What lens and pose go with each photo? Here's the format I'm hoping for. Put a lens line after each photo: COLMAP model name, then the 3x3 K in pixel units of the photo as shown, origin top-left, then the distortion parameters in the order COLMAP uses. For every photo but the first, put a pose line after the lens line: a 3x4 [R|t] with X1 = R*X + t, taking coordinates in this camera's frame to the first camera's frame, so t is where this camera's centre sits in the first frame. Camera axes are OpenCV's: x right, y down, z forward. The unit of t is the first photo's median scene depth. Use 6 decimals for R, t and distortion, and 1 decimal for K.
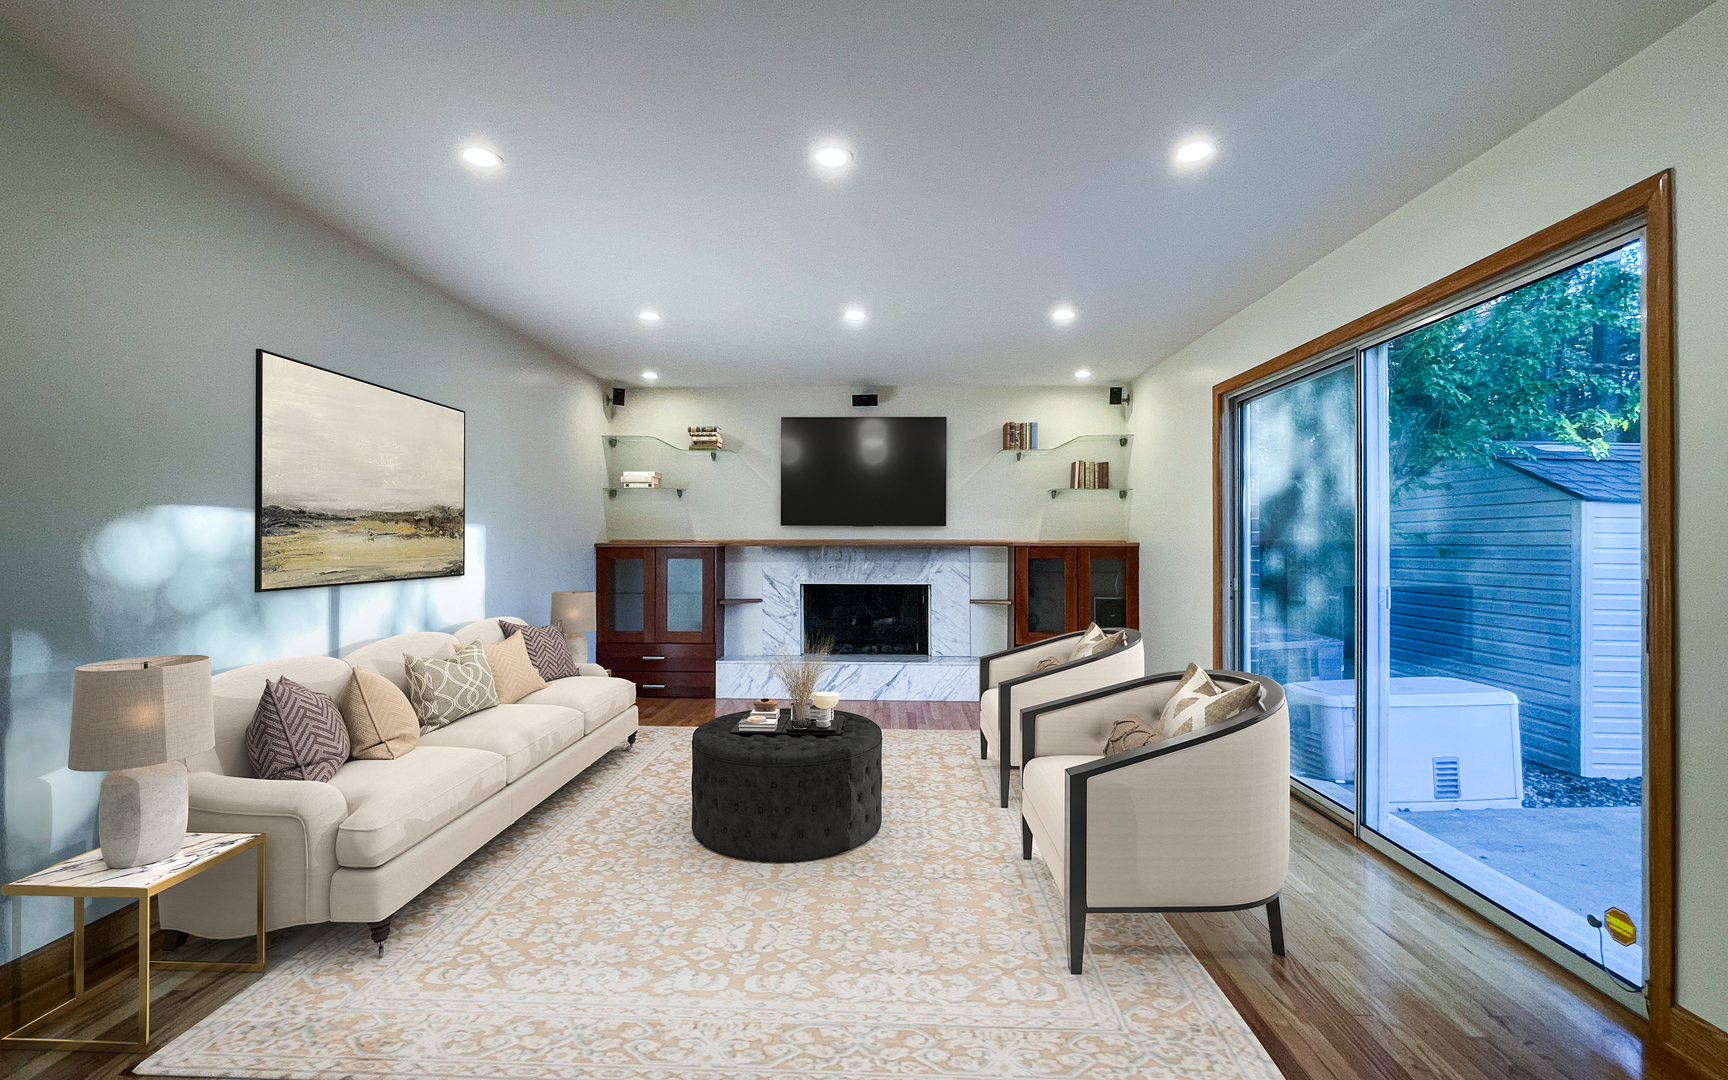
lens RADIAL K [[761.5, 0, 865.2], [0, 761.5, 538.5], [0, 0, 1]] dist [-0.005117, -0.000427]
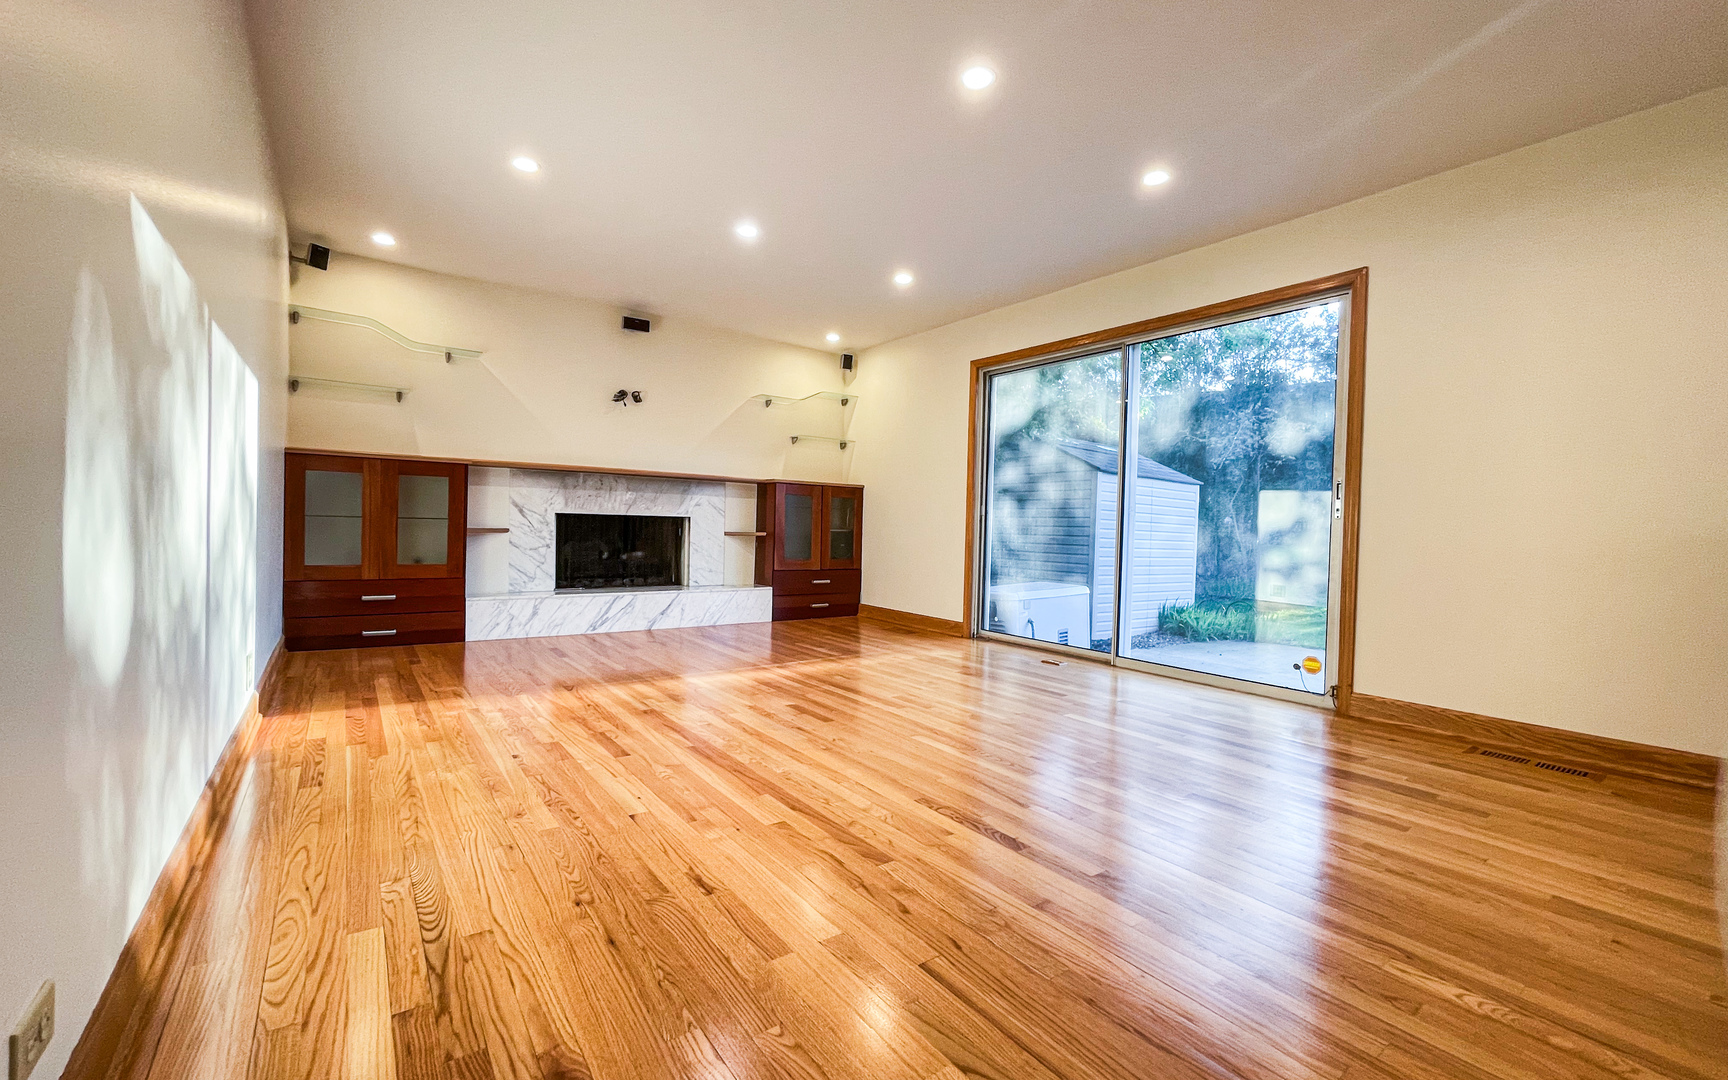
lens RADIAL K [[706.7, 0, 863.2], [0, 706.7, 539.6], [0, 0, 1]] dist [-0.003234, 0.001721]
pose [[0.790052, 0.006009, 0.613010, -0.315876], [-0.027812, 0.999274, 0.026048, 0.059767], [-0.612409, -0.037628, 0.789645, 0.098841]]
